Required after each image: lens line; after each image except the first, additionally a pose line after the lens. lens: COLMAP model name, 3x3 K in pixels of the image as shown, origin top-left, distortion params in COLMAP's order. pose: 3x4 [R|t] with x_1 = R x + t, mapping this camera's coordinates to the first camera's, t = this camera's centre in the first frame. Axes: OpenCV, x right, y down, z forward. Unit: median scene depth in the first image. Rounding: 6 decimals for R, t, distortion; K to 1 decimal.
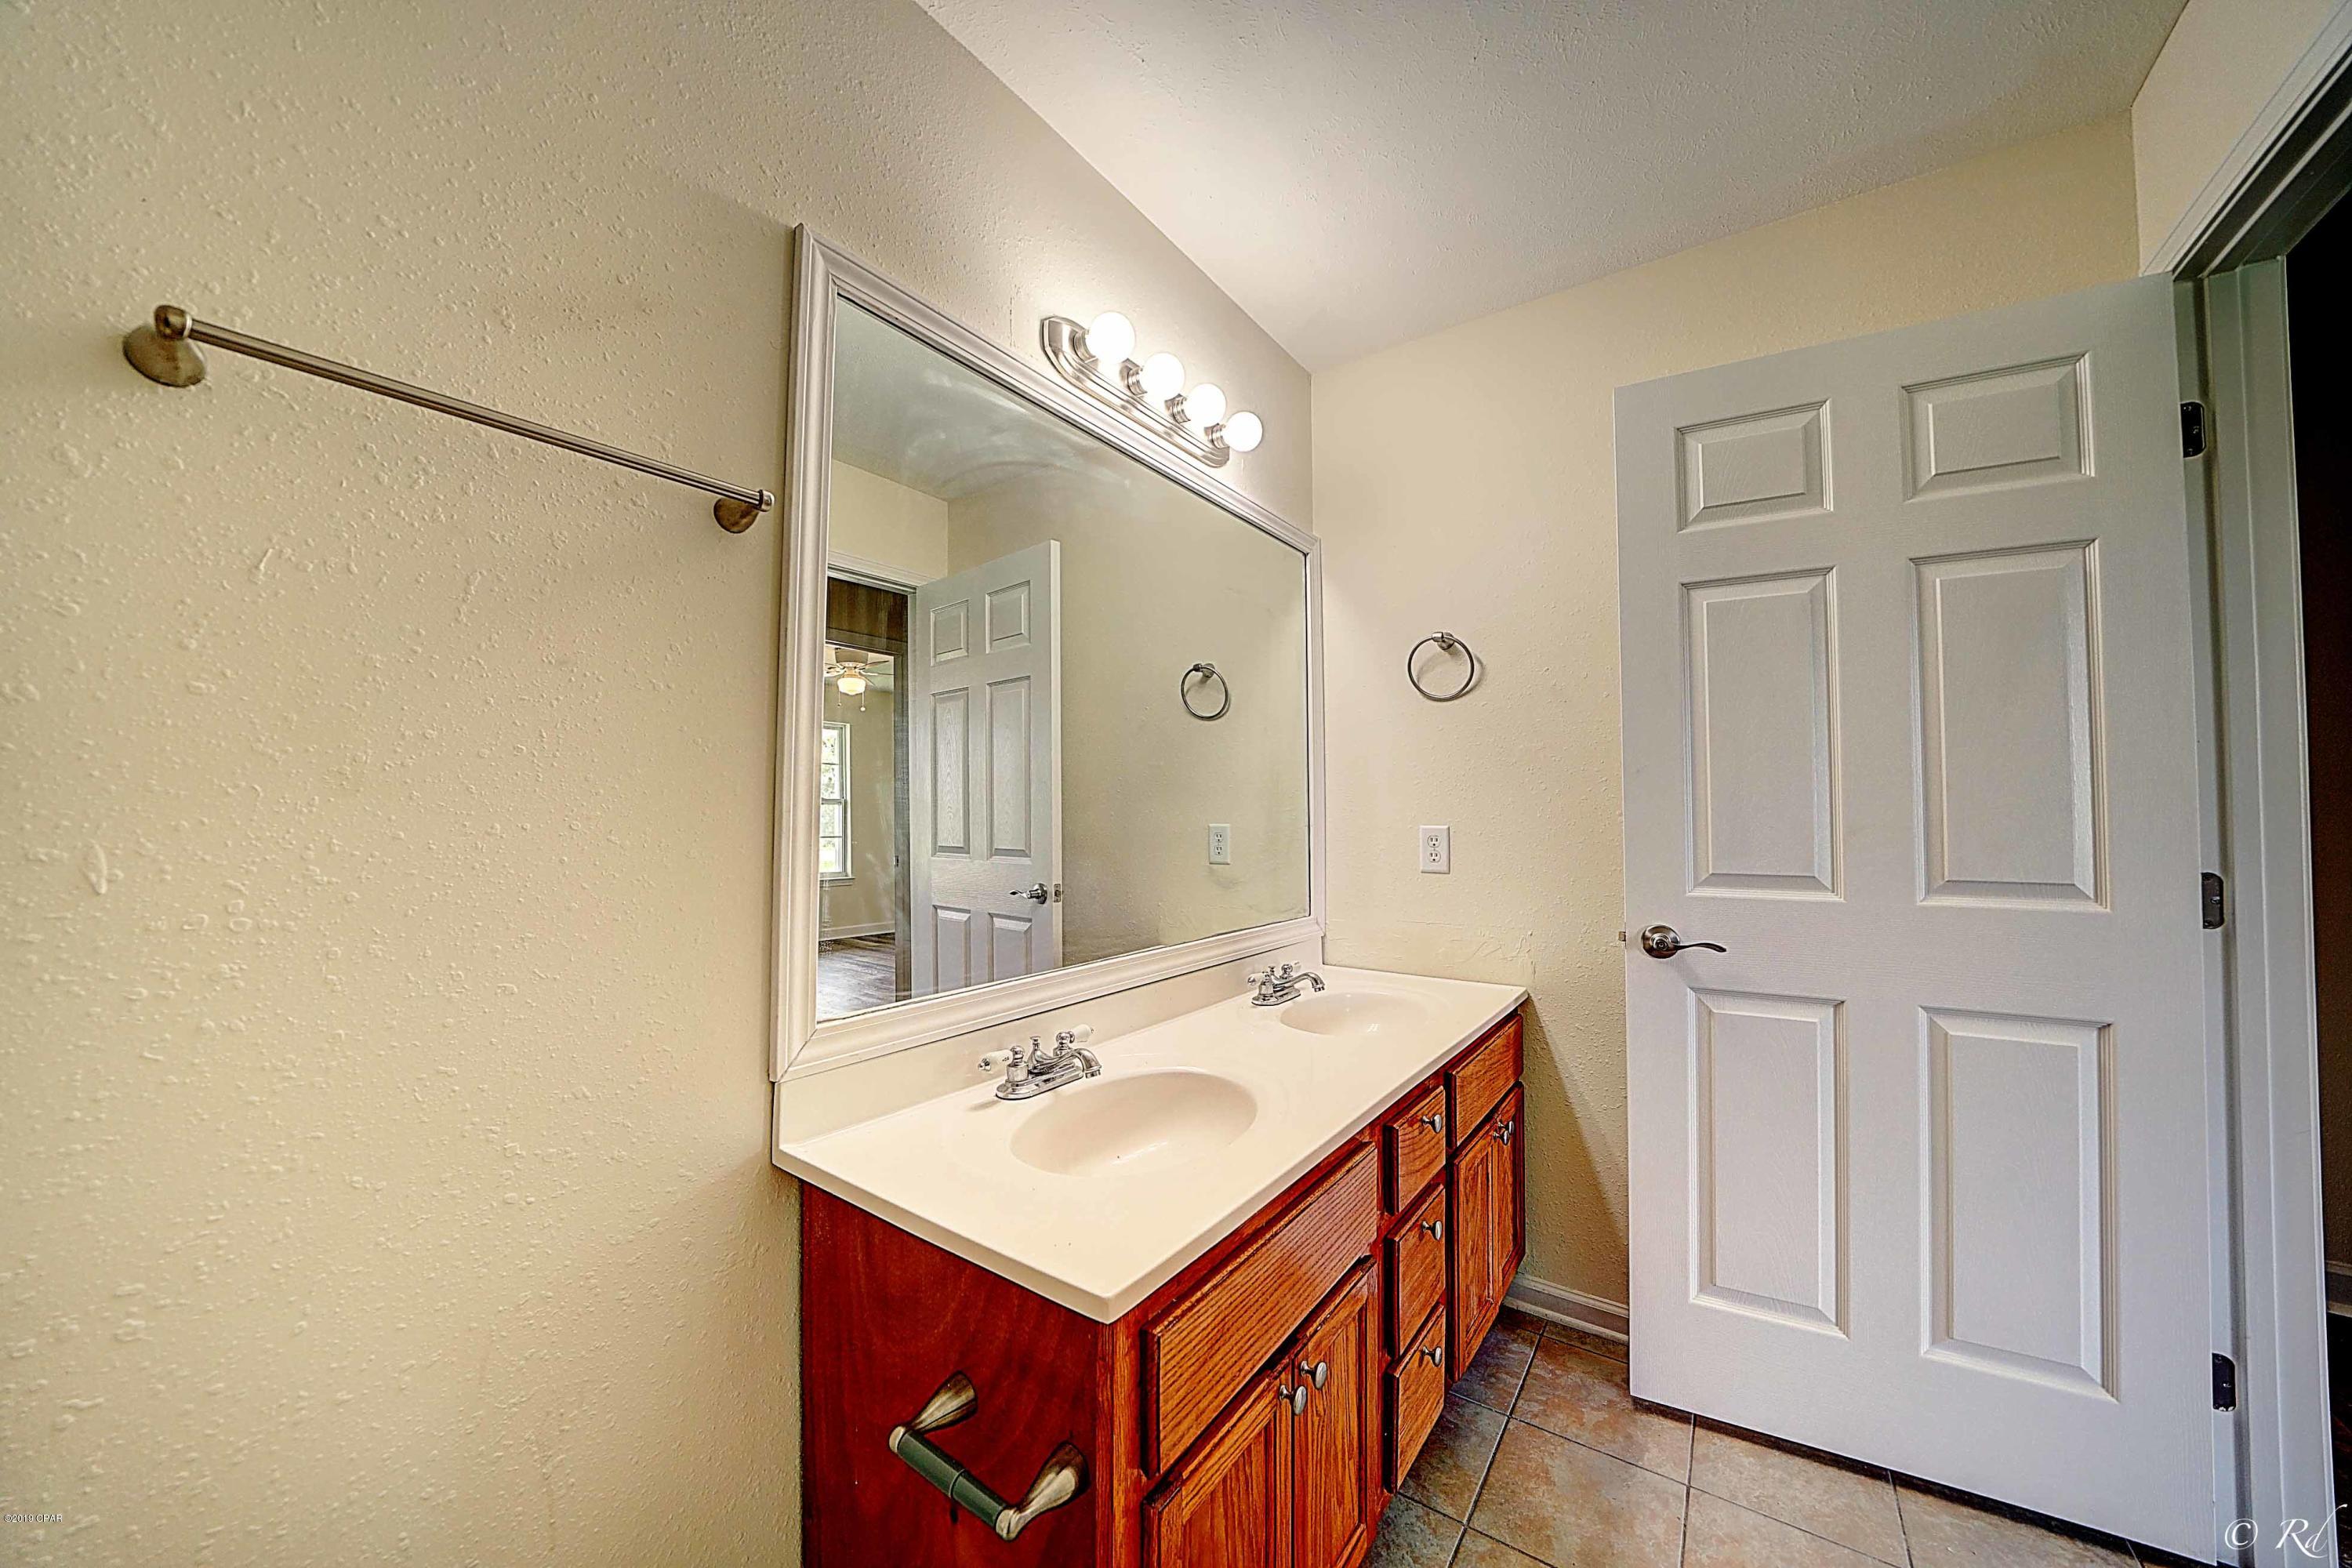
lens RADIAL K [[814.9, 0, 1174.3], [0, 814.9, 784.7], [0, 0, 1]] dist [-0.027845, 0.003848]
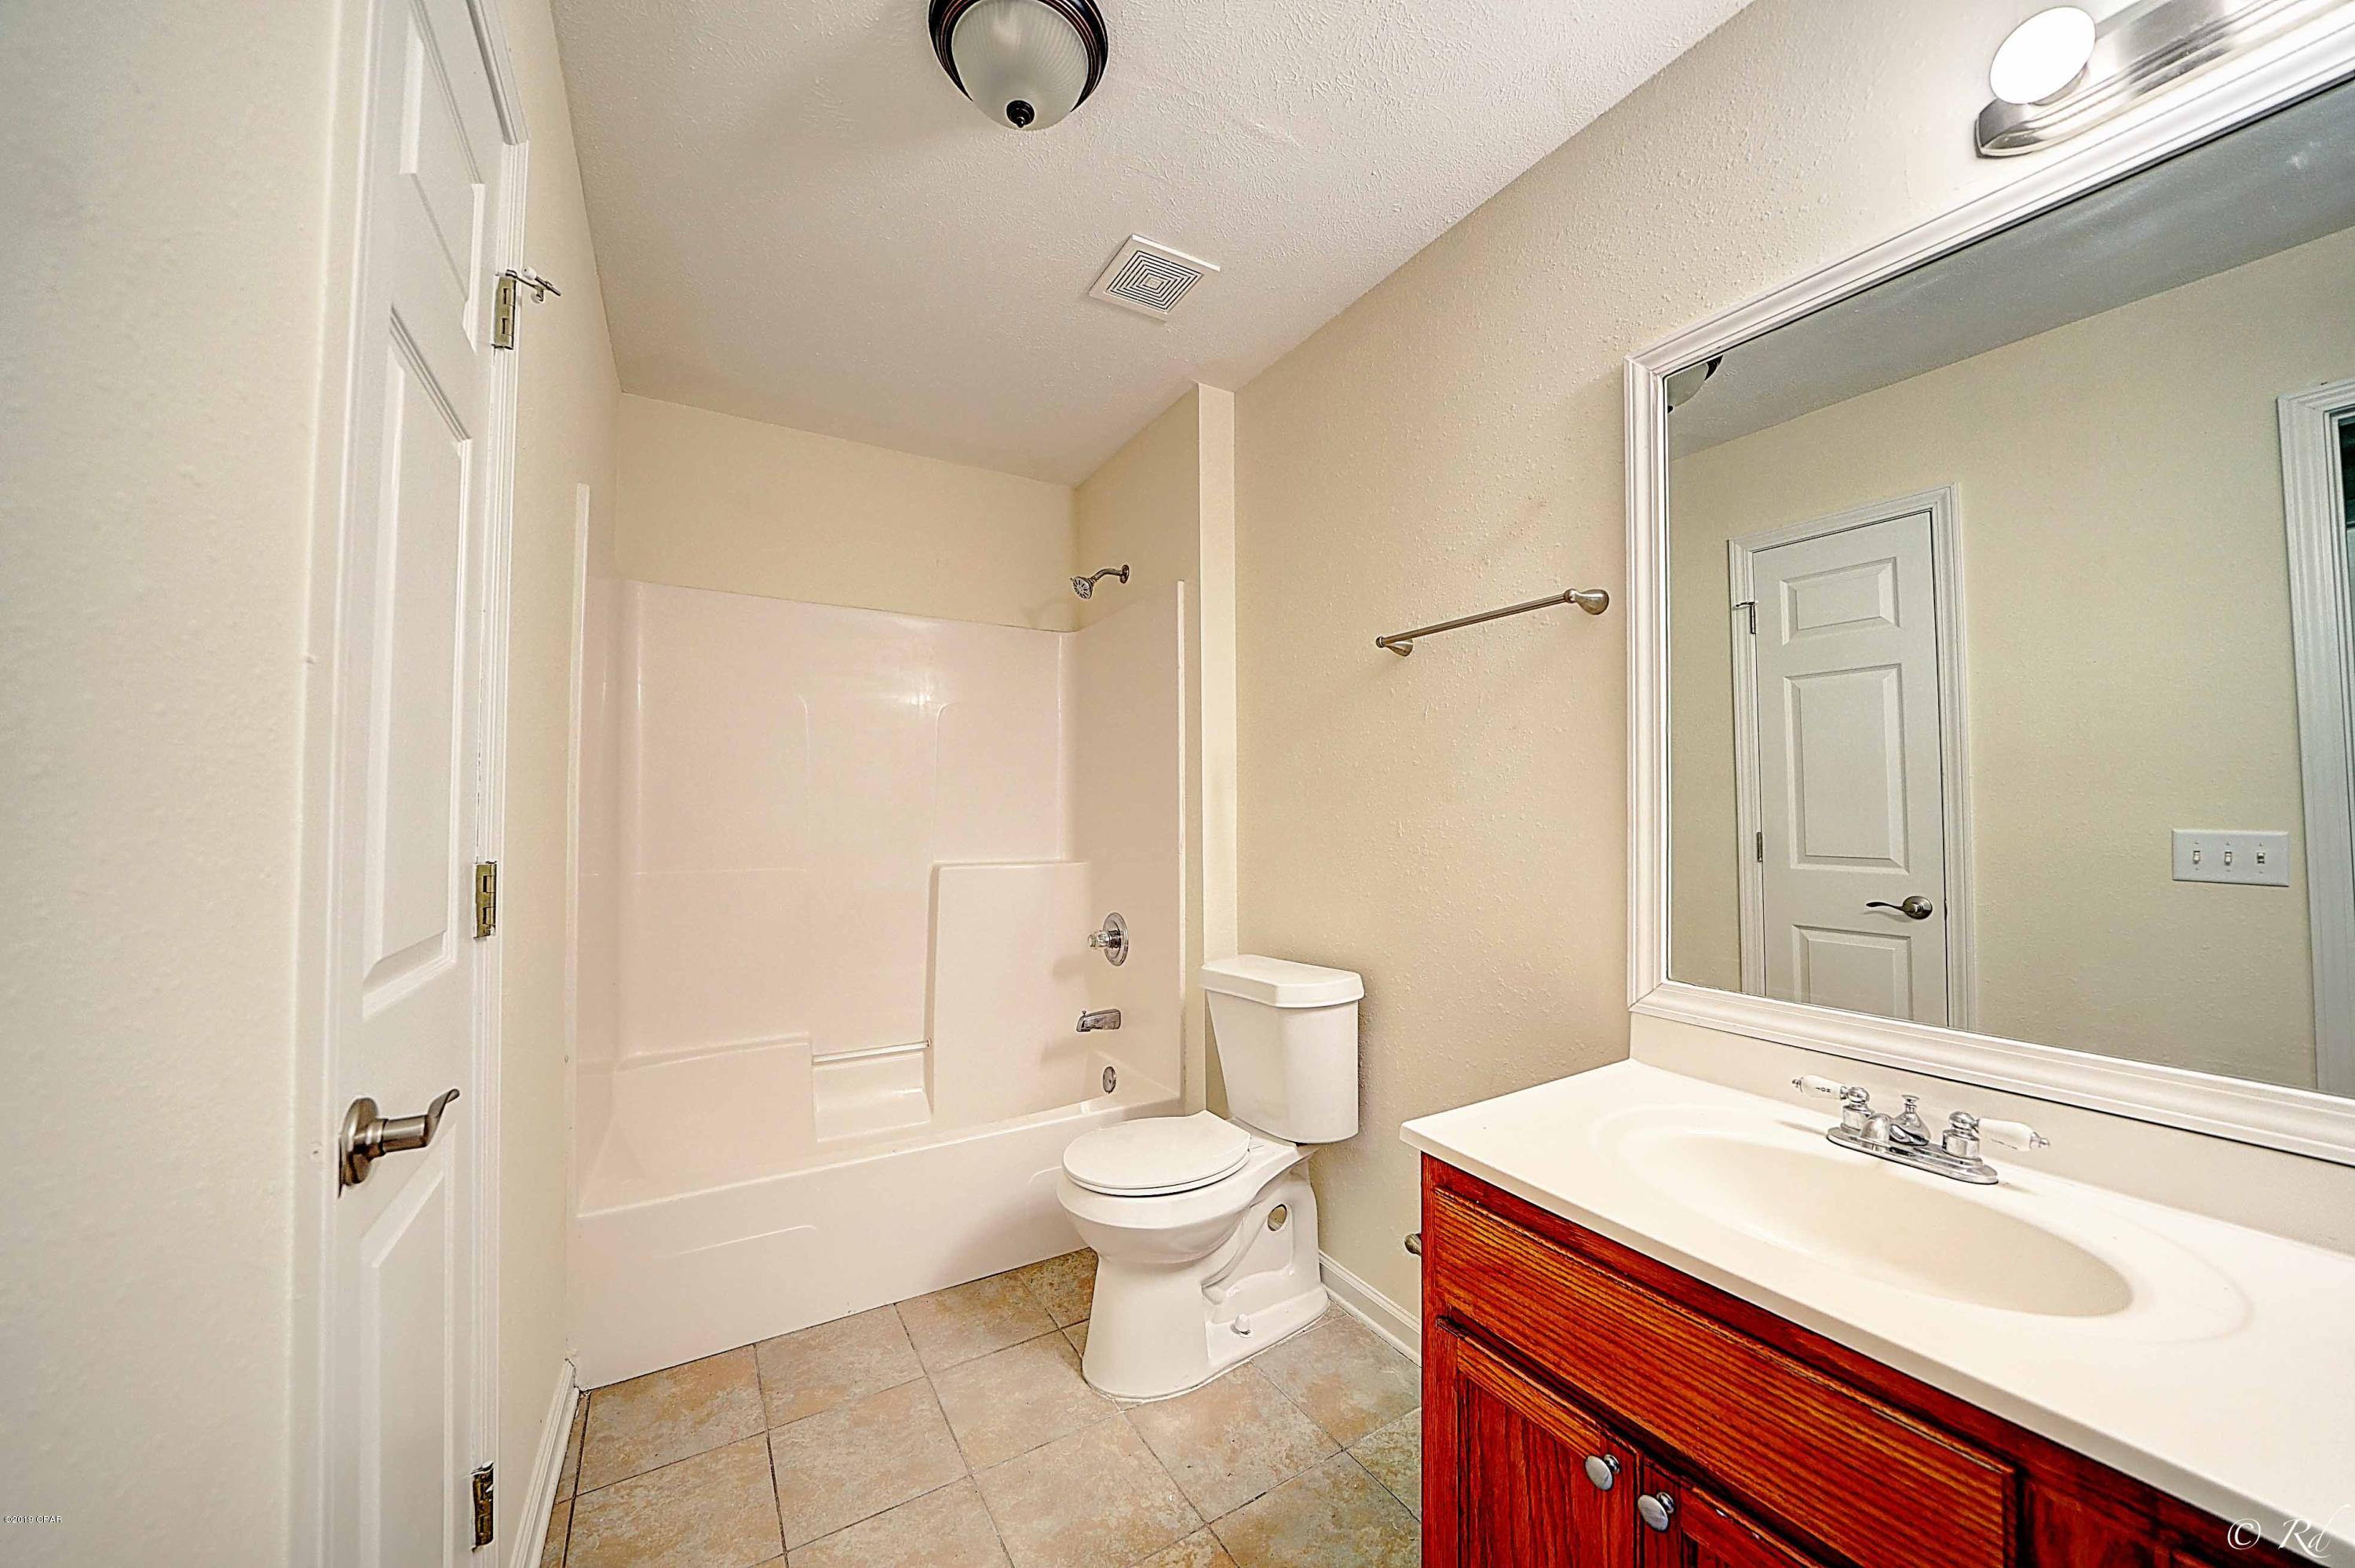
lens RADIAL K [[815.8, 0, 1175.8], [0, 815.8, 784.7], [0, 0, 1]] dist [-0.027845, 0.003848]
pose [[-0.391052, -0.013203, -0.920274, 1.029425], [0.033532, 0.999029, -0.028581, 0.005729], [0.919758, -0.042035, -0.390229, 0.824705]]
